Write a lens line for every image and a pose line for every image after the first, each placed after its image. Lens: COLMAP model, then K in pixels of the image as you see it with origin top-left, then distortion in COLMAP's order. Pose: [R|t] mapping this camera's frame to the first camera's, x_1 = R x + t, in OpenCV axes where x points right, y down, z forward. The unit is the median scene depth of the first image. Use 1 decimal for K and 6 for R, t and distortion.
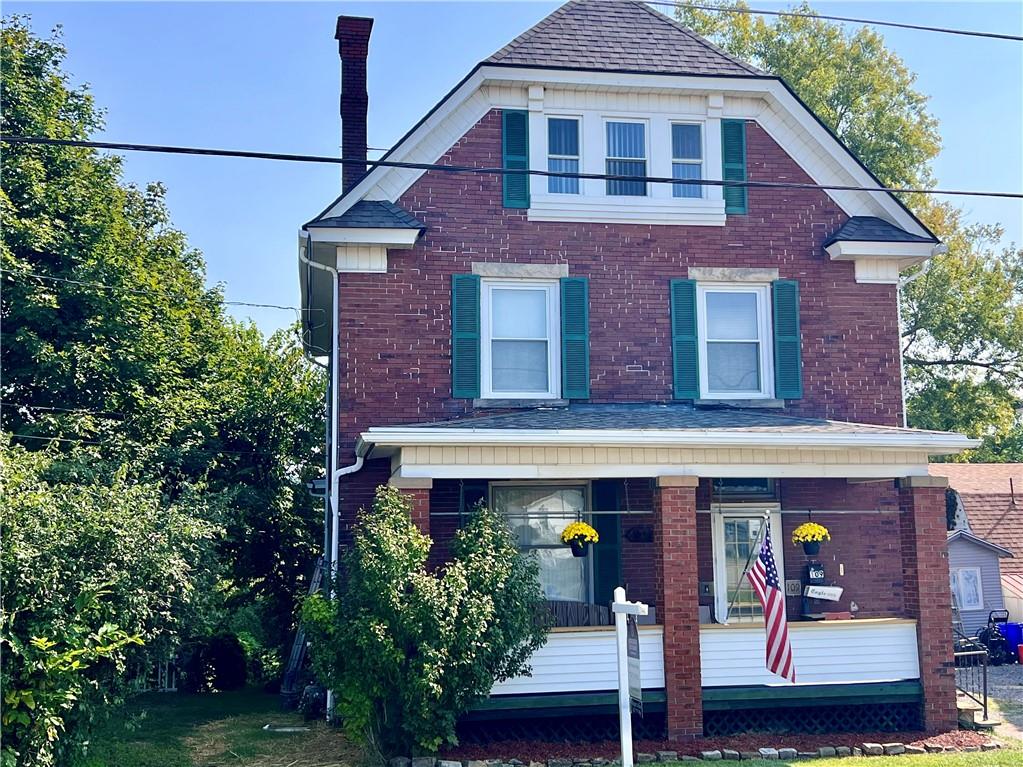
lens RADIAL K [[1151.0, 0, 511.5], [0, 1151.0, 383.5], [0, 0, 1]] dist [0.165086, -0.360019]
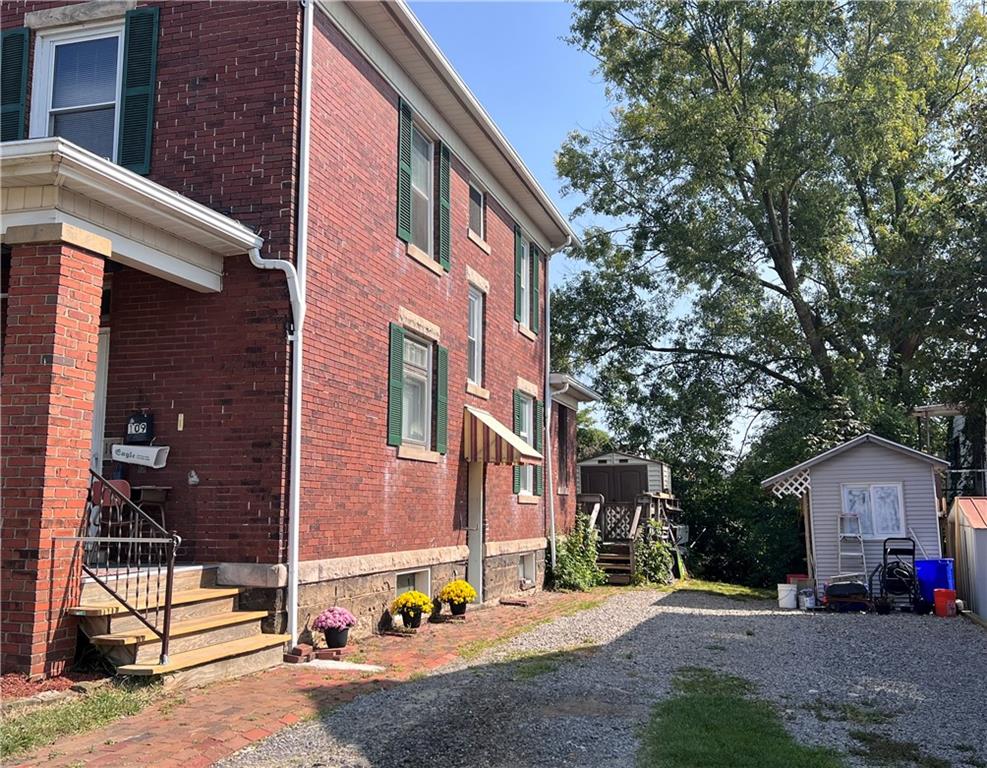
lens RADIAL K [[887.9, 0, 493.5], [0, 887.9, 384.0], [0, 0, 1]] dist [0.059891, -0.085776]
pose [[0.908079, -0.035892, -0.417258, 0.743276], [0.034094, 0.999349, -0.011764, 0.170797], [0.417409, -0.003543, 0.908712, 0.703022]]
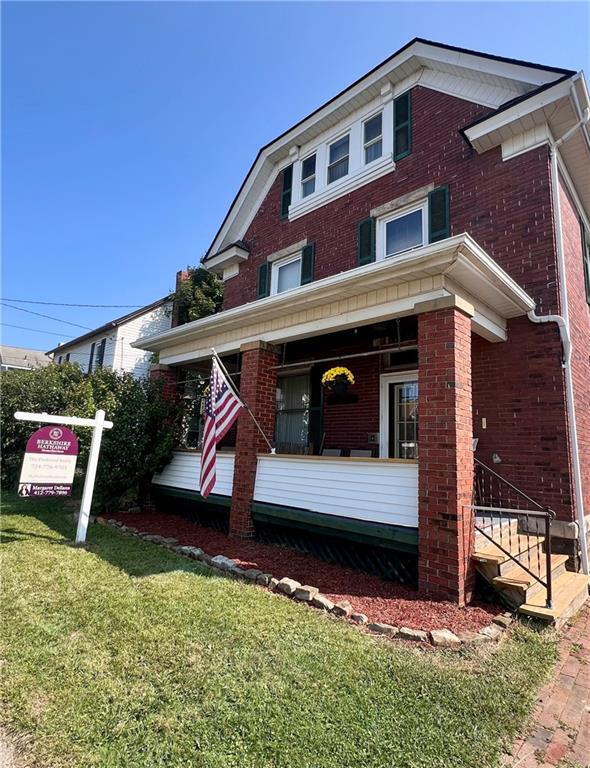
lens RADIAL K [[390.1, 0, 323.1], [0, 390.1, 382.1], [0, 0, 1]] dist [0.003156, 0.000361]
pose [[0.639641, -0.092584, -0.763078, 0.527185], [0.053104, 0.995670, -0.076291, 0.161392], [0.766837, 0.008277, 0.641788, 0.752618]]
